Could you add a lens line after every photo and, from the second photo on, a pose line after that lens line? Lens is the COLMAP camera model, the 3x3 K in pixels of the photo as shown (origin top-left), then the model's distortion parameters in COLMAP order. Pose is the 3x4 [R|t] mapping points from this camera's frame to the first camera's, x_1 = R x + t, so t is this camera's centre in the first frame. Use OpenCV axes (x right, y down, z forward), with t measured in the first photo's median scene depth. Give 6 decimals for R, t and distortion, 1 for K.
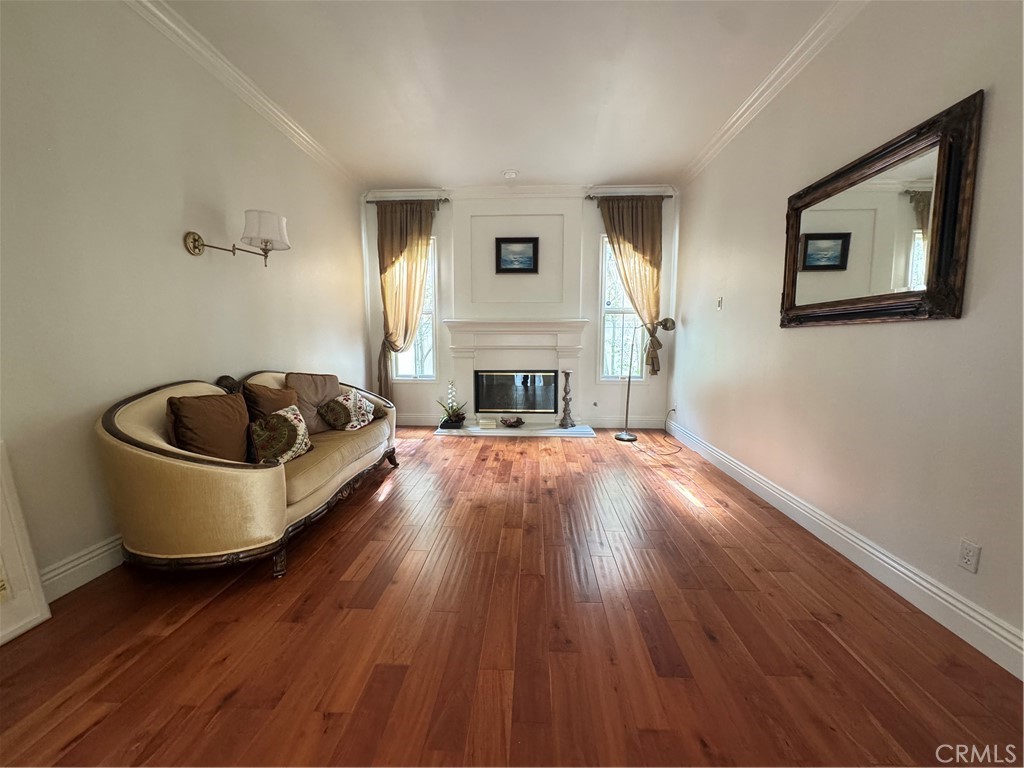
lens RADIAL K [[407.9, 0, 514.2], [0, 407.9, 382.2], [0, 0, 1]] dist [-0.002988, 0.000503]
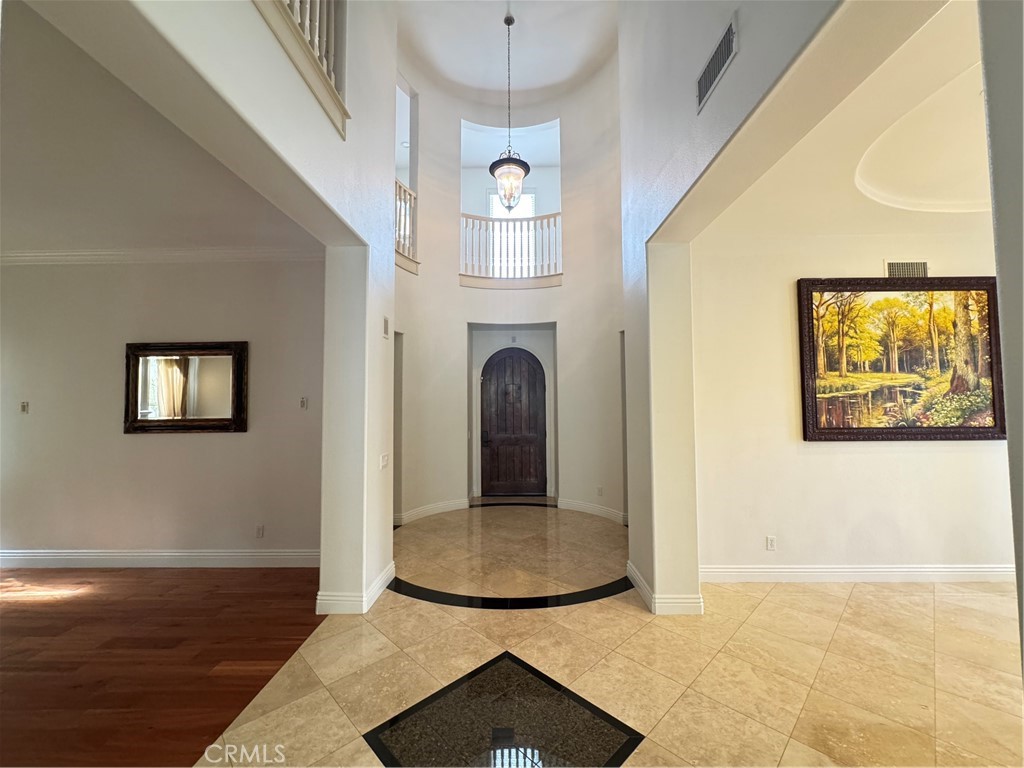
lens RADIAL K [[407.9, 0, 511.2], [0, 407.9, 381.9], [0, 0, 1]] dist [-0.002988, 0.000503]
pose [[-0.030440, 0.045870, 0.998484, -1.230363], [0.113489, 0.992645, -0.042142, -0.159802], [-0.993073, 0.112034, -0.035422, -0.440196]]
